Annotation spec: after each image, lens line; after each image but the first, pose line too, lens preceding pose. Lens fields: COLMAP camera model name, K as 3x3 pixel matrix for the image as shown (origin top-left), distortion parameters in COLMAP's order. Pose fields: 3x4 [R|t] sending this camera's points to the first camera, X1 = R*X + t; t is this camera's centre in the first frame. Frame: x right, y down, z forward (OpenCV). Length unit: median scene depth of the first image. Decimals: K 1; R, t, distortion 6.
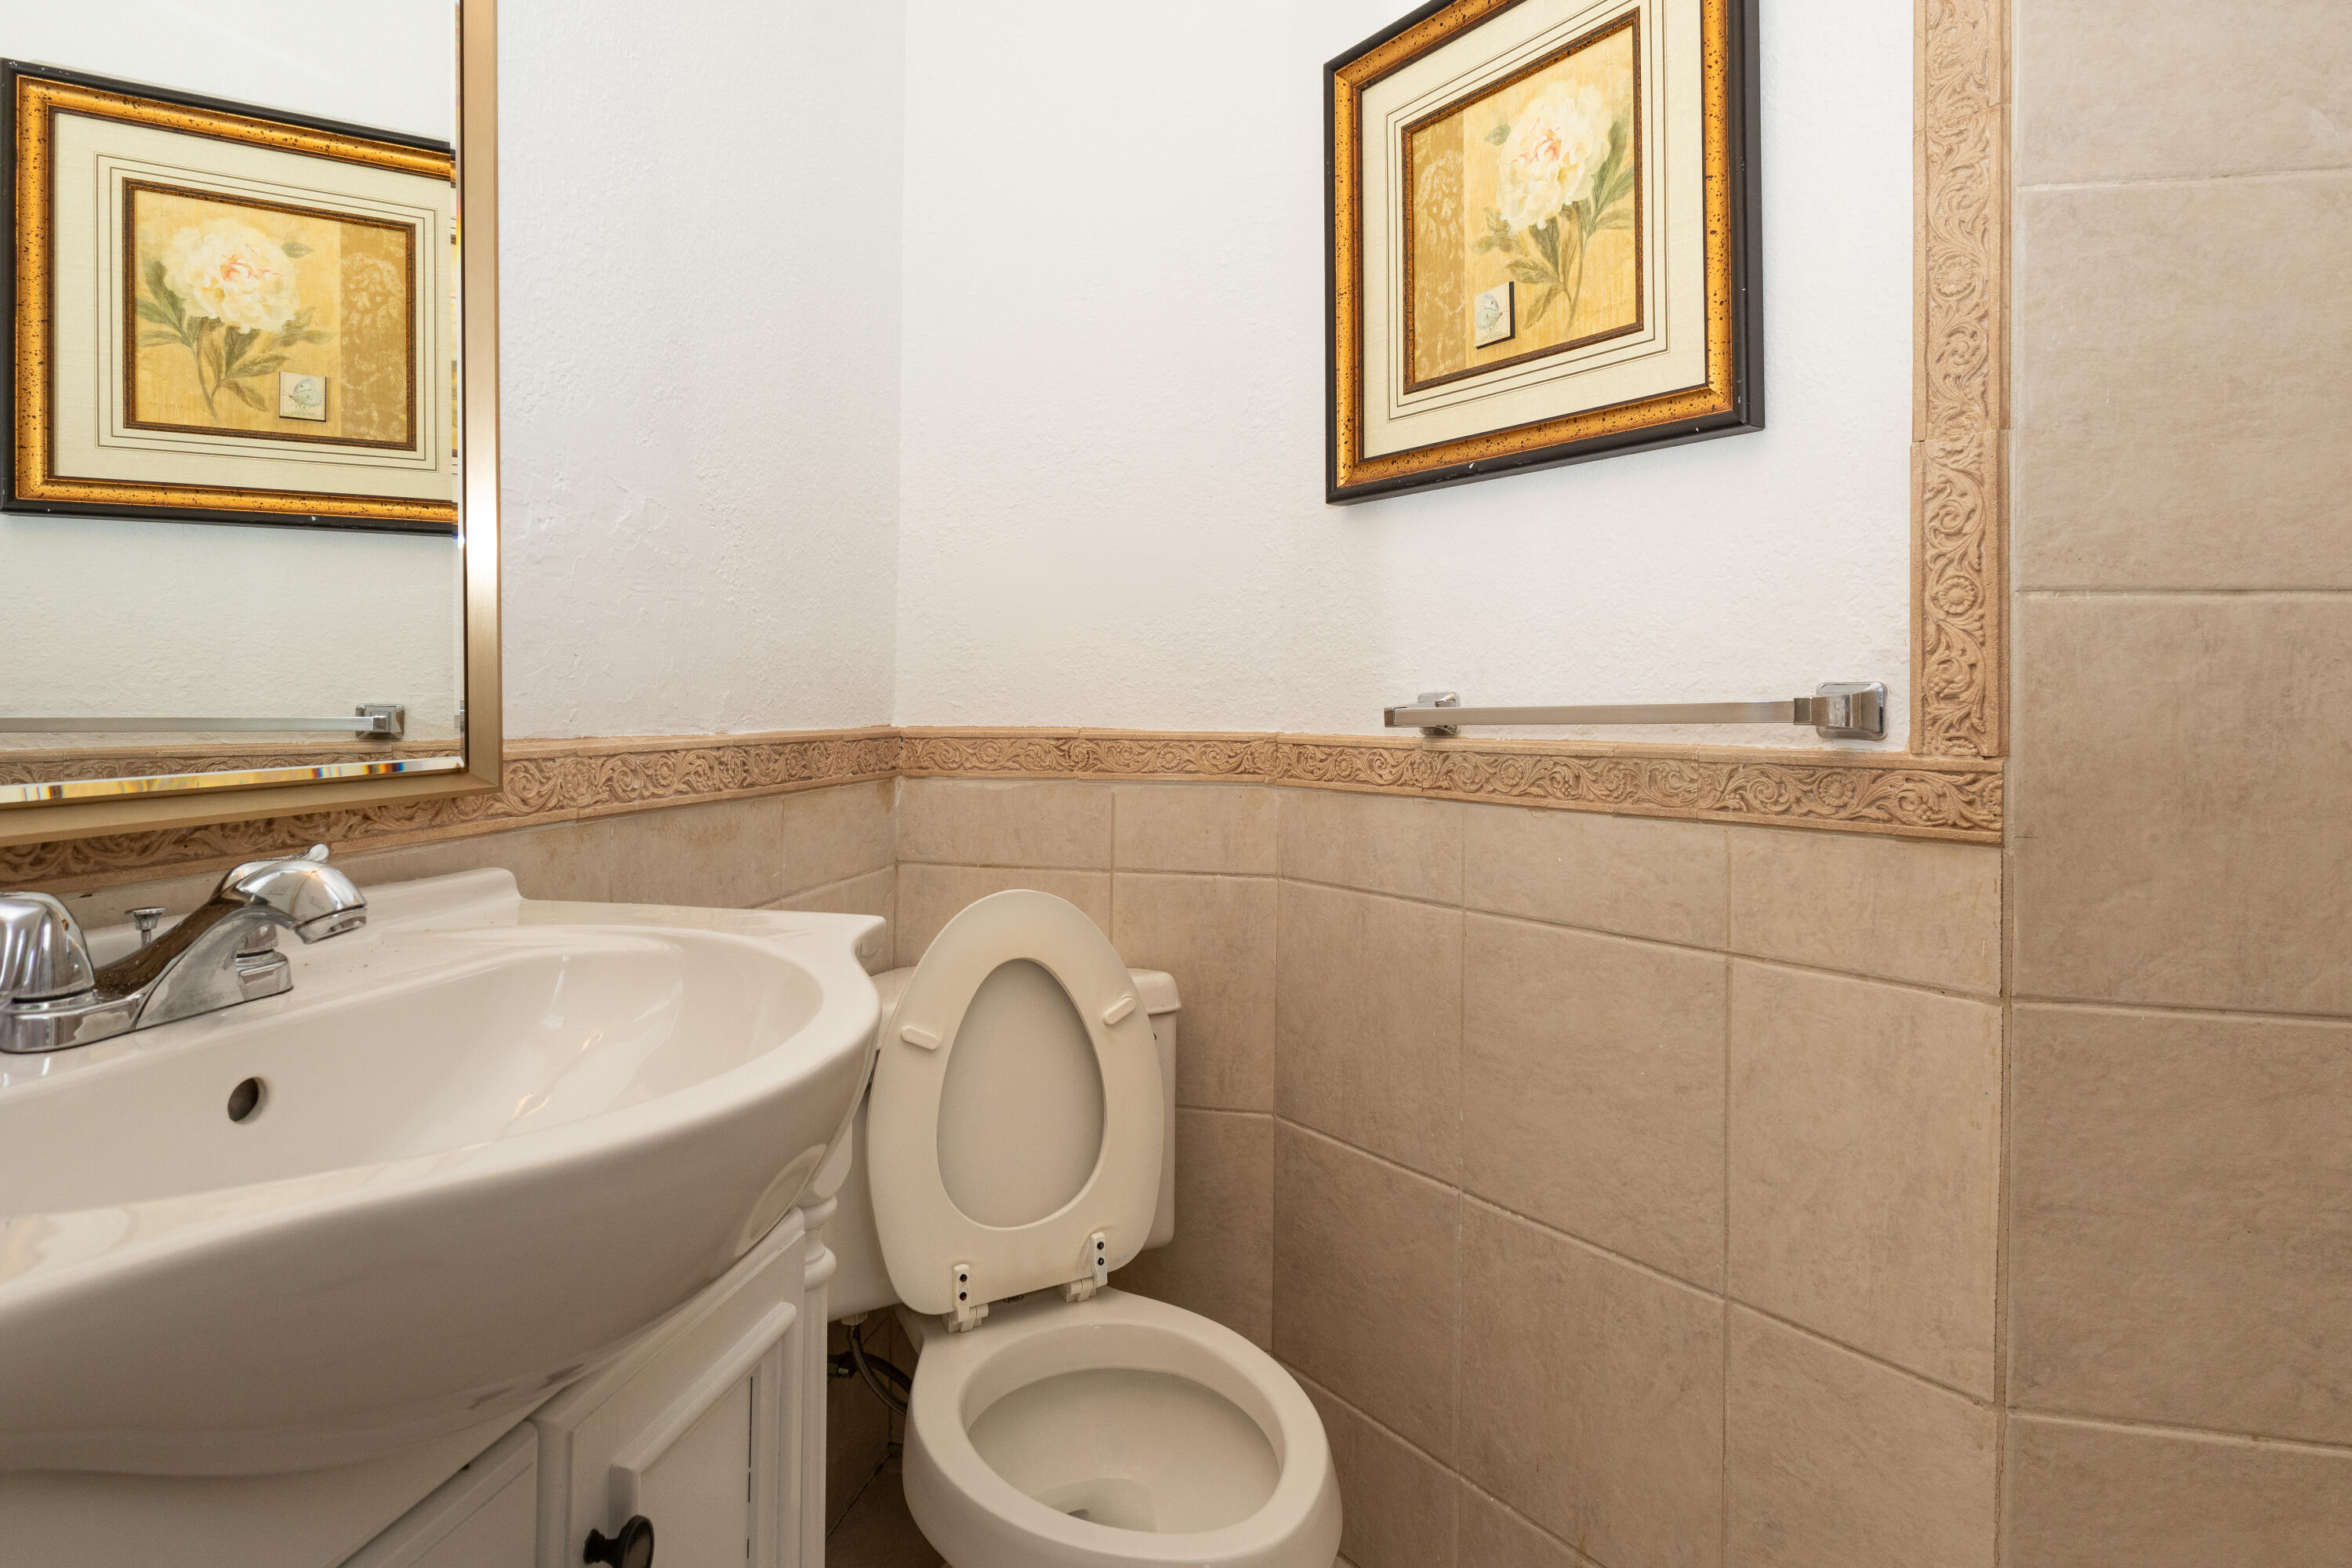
lens RADIAL K [[1294.9, 0, 1189.8], [0, 1294.9, 699.8], [0, 0, 1]] dist [-0.018553, 0.006676]
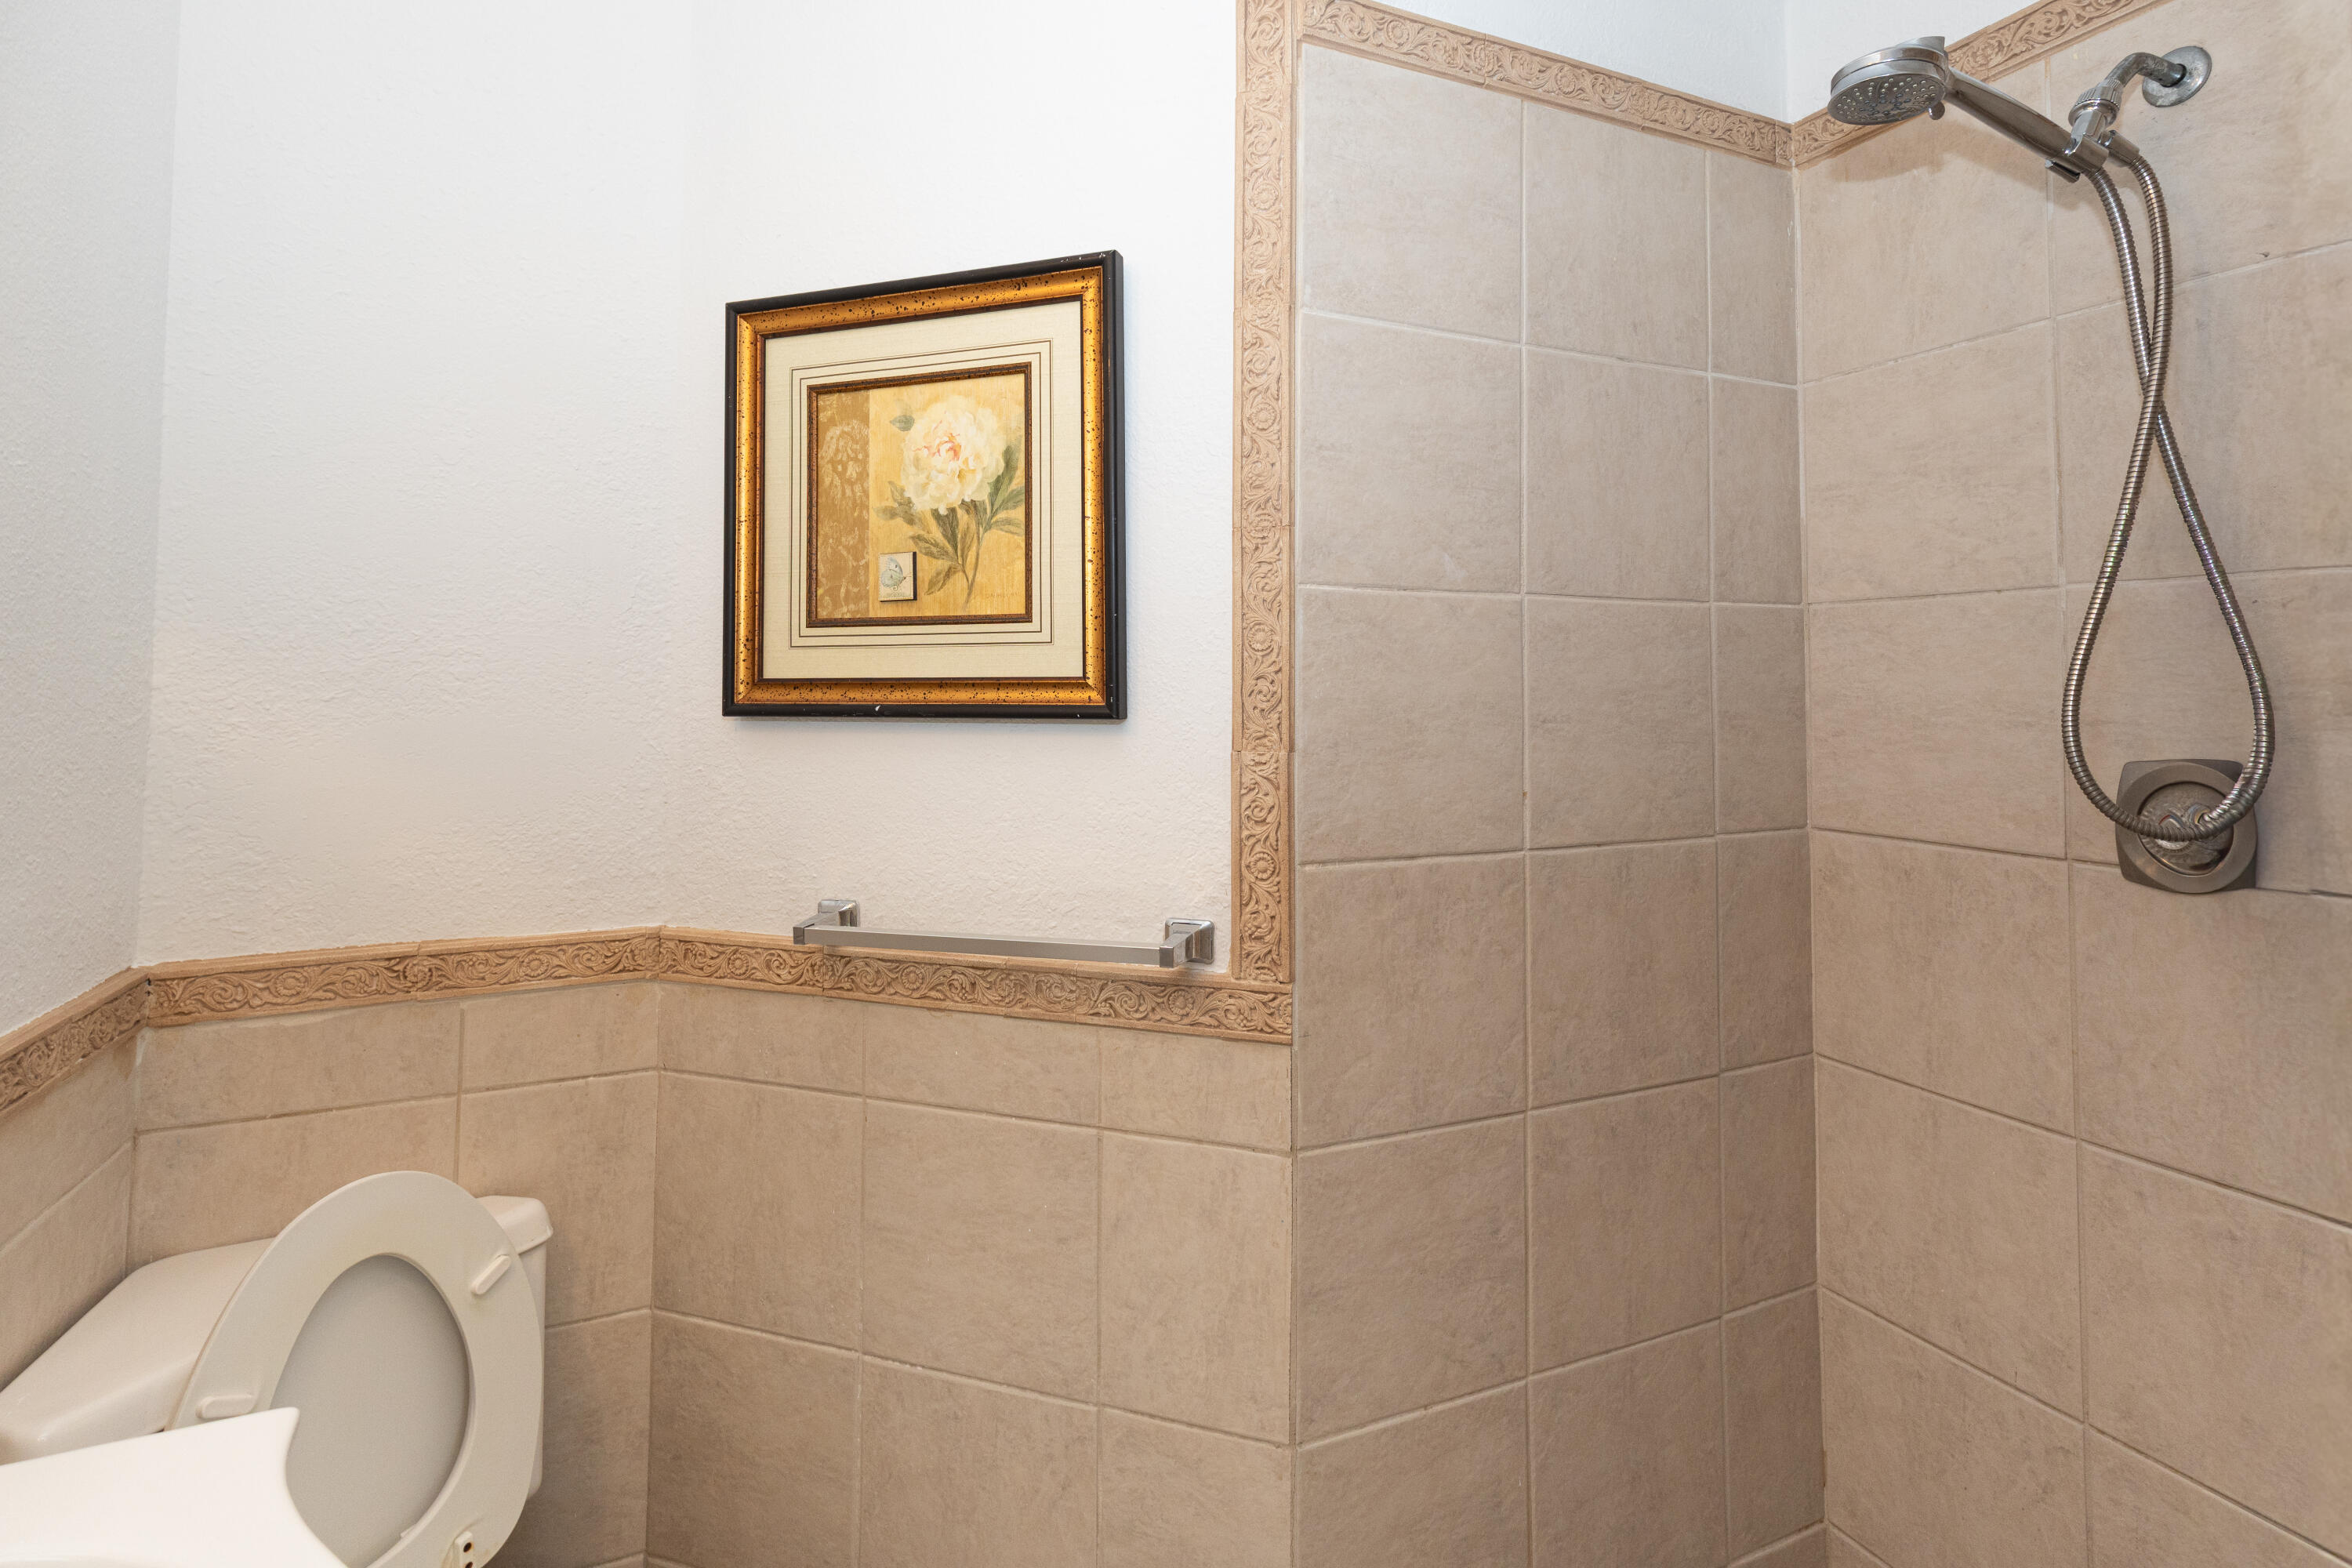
lens RADIAL K [[1121.4, 0, 1222.5], [0, 1121.4, 657.0], [0, 0, 1]] dist [-0.004199, 0.003912]
pose [[0.807820, 0.016420, 0.589200, -0.122924], [0.001685, 0.999543, -0.030167, -0.200352], [-0.589426, 0.025363, 0.807424, 0.020173]]
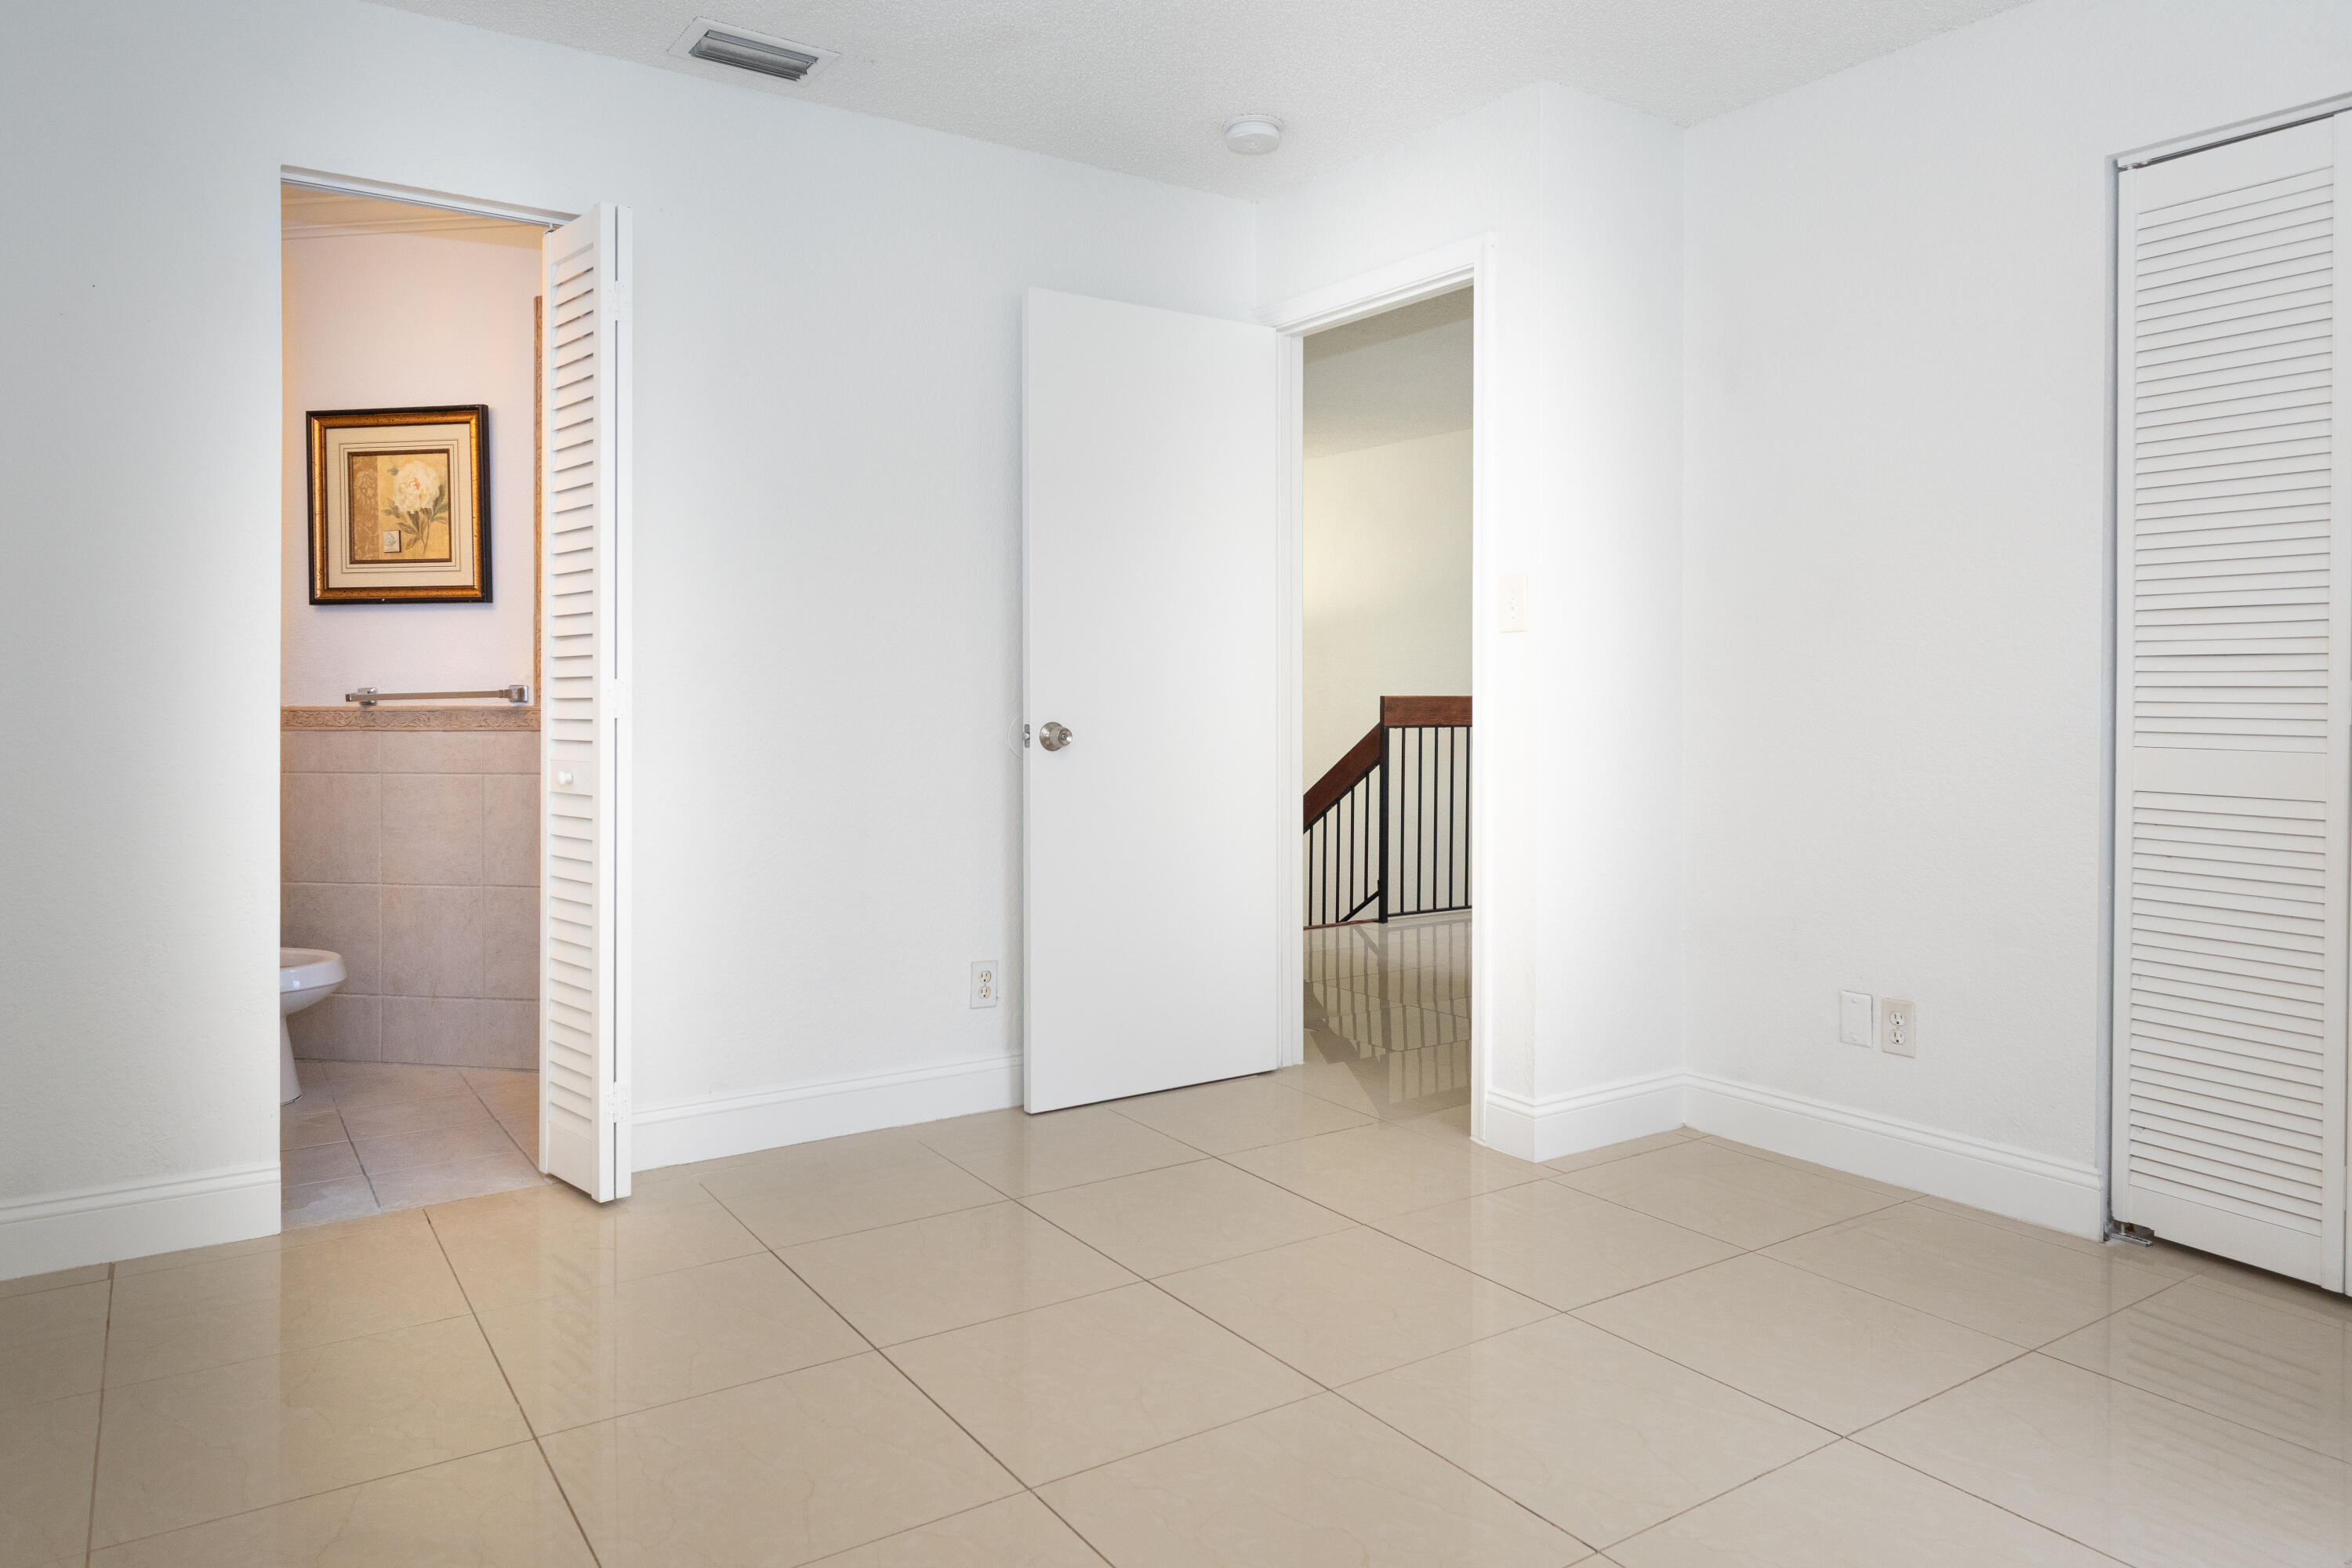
lens RADIAL K [[1534.6, 0, 1181.2], [0, 1534.6, 707.5], [0, 0, 1]] dist [0.001834, 0.000442]
pose [[0.727392, -0.013240, 0.686094, -0.746109], [0.002624, 0.999860, 0.016512, -0.012700], [-0.686217, -0.010210, 0.727325, -2.378144]]
